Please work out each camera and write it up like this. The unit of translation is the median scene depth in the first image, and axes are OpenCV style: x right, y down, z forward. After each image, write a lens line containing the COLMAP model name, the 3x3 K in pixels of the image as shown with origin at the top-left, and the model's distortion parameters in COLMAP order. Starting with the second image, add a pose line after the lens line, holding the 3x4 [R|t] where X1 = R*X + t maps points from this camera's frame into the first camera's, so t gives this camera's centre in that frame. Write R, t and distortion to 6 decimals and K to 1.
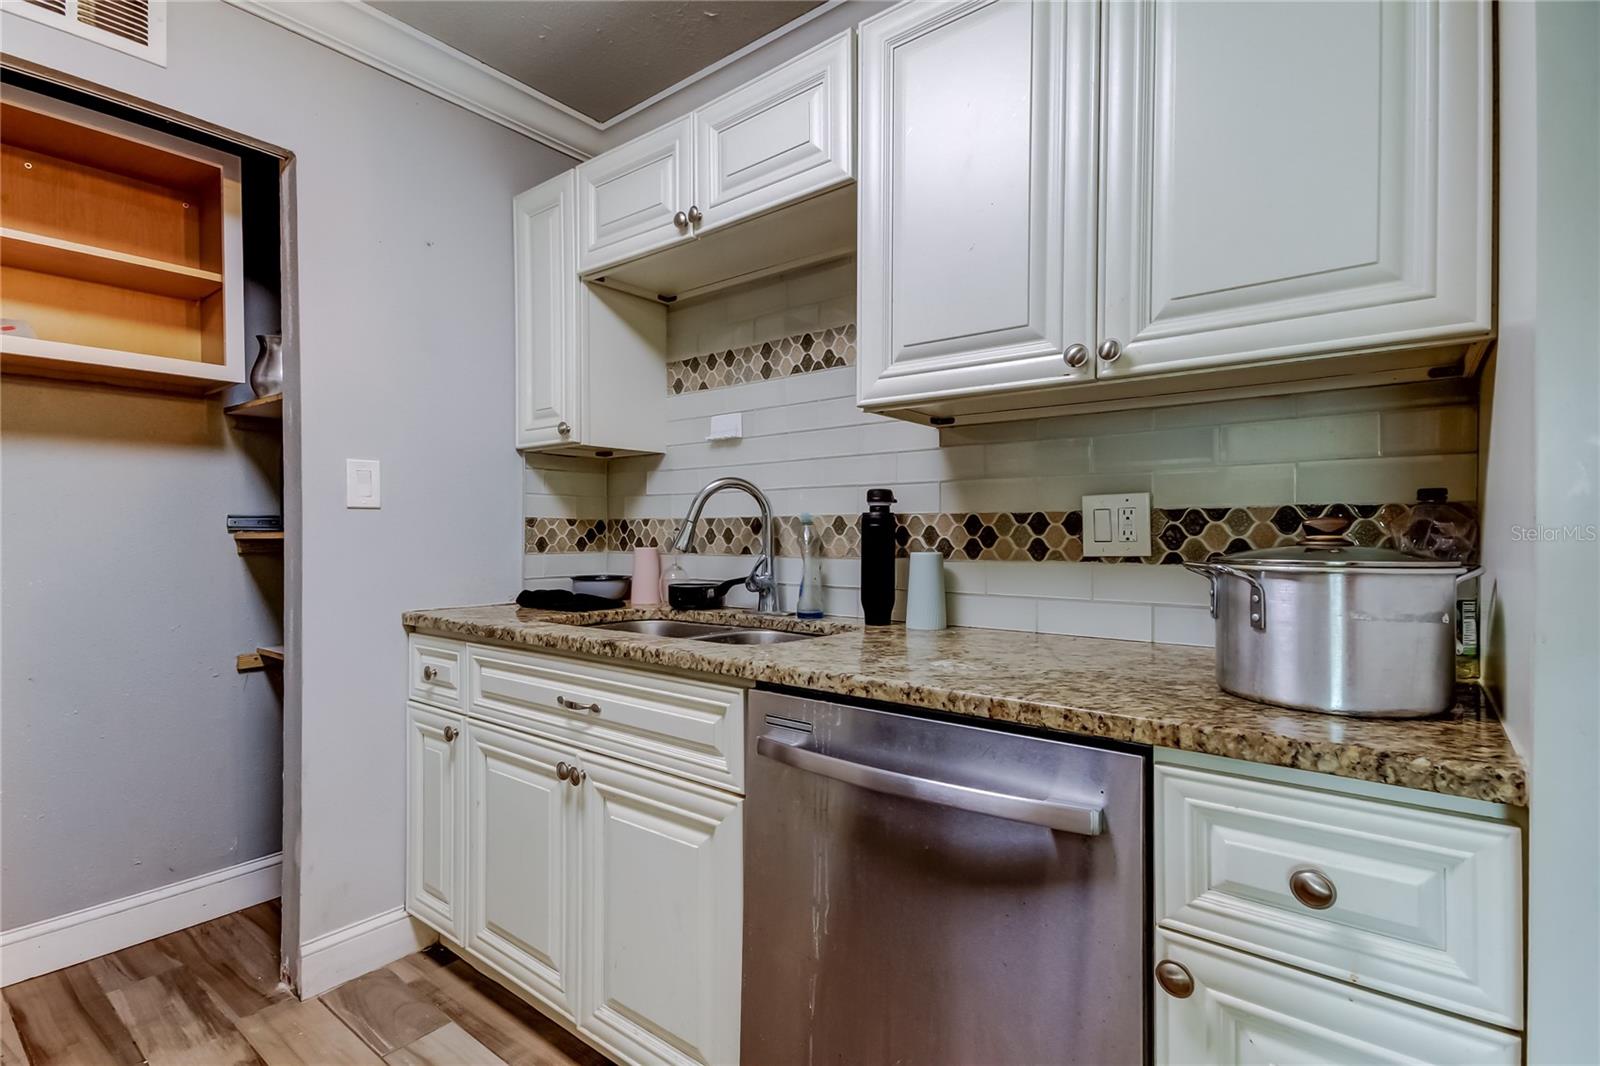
lens RADIAL K [[756.0, 0, 799.1], [0, 756.0, 532.5], [0, 0, 1]] dist [0.021970, -0.003314]
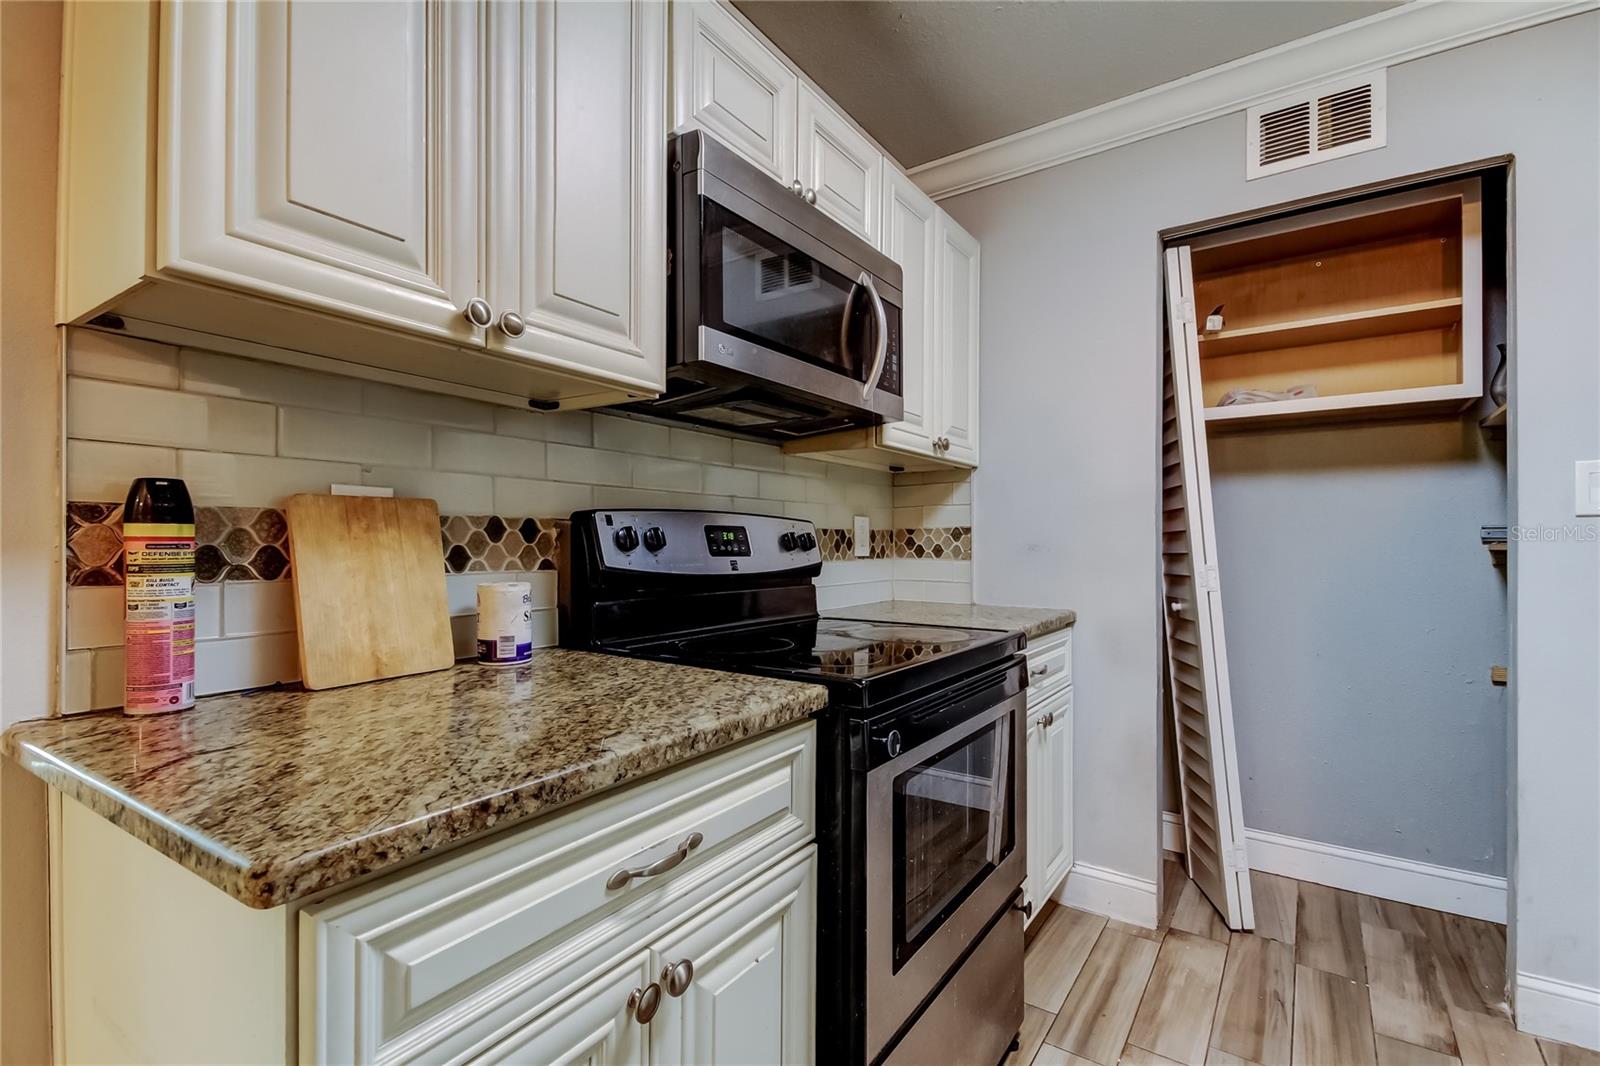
lens RADIAL K [[756.0, 0, 805.2], [0, 756.0, 538.3], [0, 0, 1]] dist [0.021970, -0.003314]
pose [[0.084616, -0.001501, -0.996413, 0.210713], [-0.007330, 0.999971, -0.002128, 0.001851], [0.996387, 0.007483, 0.084602, 0.020090]]
